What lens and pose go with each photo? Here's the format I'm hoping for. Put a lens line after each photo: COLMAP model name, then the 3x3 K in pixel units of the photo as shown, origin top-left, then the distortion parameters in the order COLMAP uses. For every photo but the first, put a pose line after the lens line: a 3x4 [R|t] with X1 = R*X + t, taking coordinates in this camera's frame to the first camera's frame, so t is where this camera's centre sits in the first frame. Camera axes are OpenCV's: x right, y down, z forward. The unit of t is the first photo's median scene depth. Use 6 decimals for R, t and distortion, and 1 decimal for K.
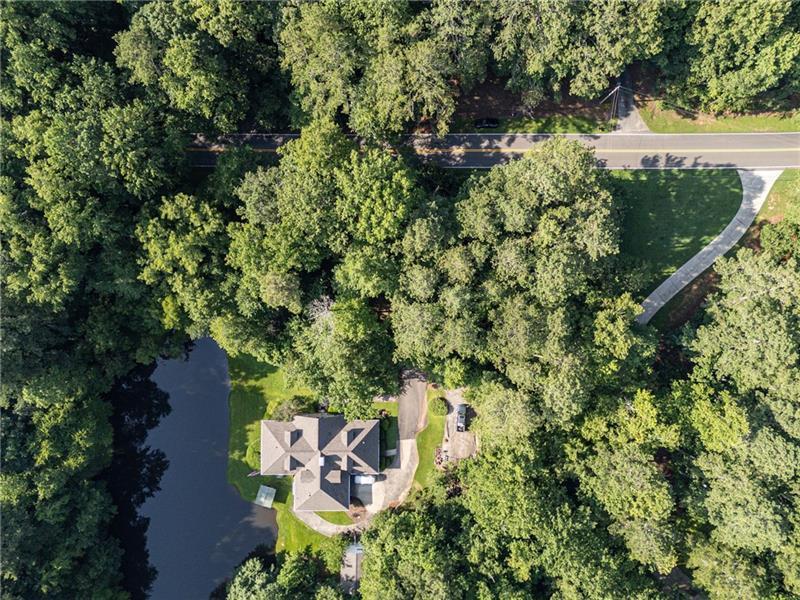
lens RADIAL K [[584.8, 0, 400.0], [0, 584.8, 300.0], [0, 0, 1]] dist [0.061821, -0.047025]
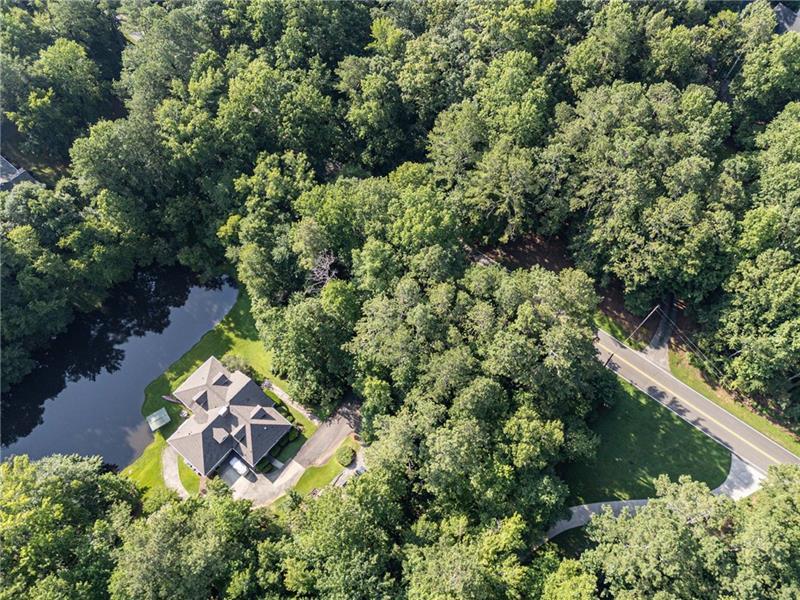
lens RADIAL K [[584.8, 0, 400.0], [0, 584.8, 300.0], [0, 0, 1]] dist [0.061821, -0.047025]
pose [[0.774665, 0.559907, -0.293938, 0.333279], [-0.632371, 0.686738, -0.358466, 0.354601], [0.001150, 0.463569, 0.886060, 0.011780]]
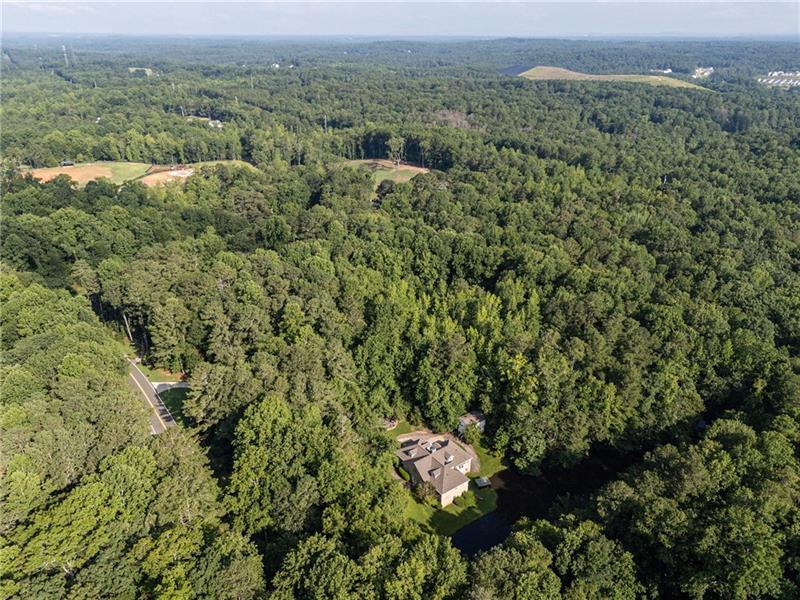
lens RADIAL K [[584.8, 0, 400.0], [0, 584.8, 300.0], [0, 0, 1]] dist [0.061821, -0.047025]
pose [[-0.605474, -0.352521, 0.713534, -1.197017], [0.795526, -0.241896, 0.555540, -0.641917], [-0.023238, 0.903999, 0.426902, -0.029970]]
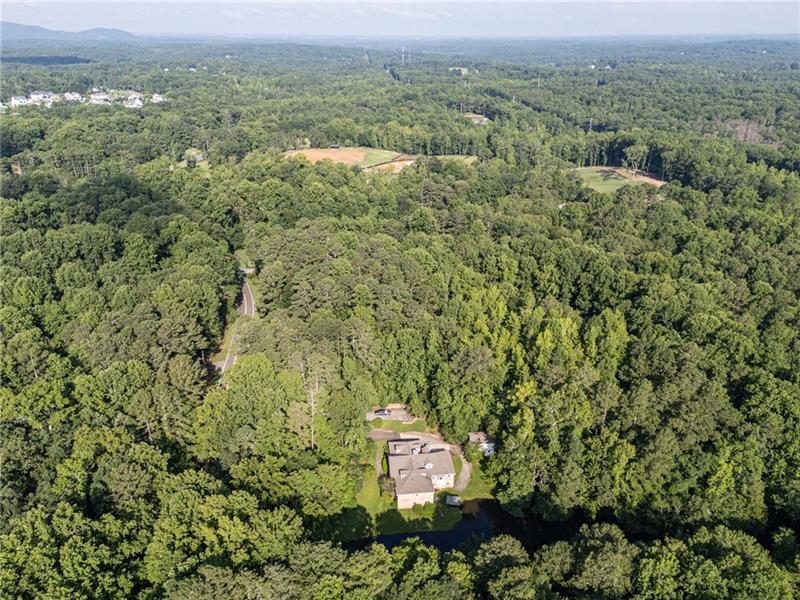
lens RADIAL K [[584.8, 0, 400.0], [0, 584.8, 300.0], [0, 0, 1]] dist [0.061821, -0.047025]
pose [[-0.135043, -0.430605, 0.892381, -1.512517], [0.990792, -0.049826, 0.125892, 0.070789], [-0.009746, 0.901164, 0.433368, -0.031798]]
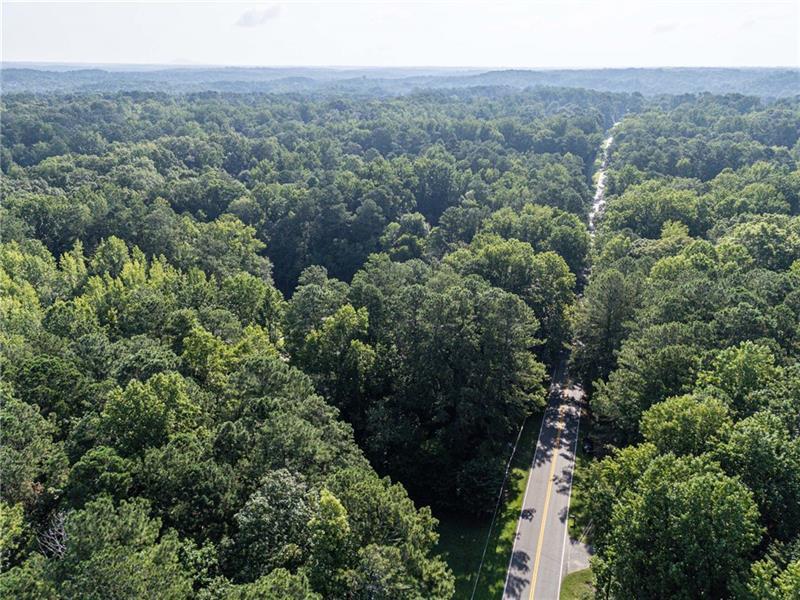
lens RADIAL K [[584.8, 0, 400.0], [0, 584.8, 300.0], [0, 0, 1]] dist [0.061821, -0.047025]
pose [[-0.318681, 0.338057, -0.885528, 1.135708], [-0.947862, -0.114577, 0.297372, -0.313386], [-0.000932, 0.934125, 0.356945, 0.533924]]
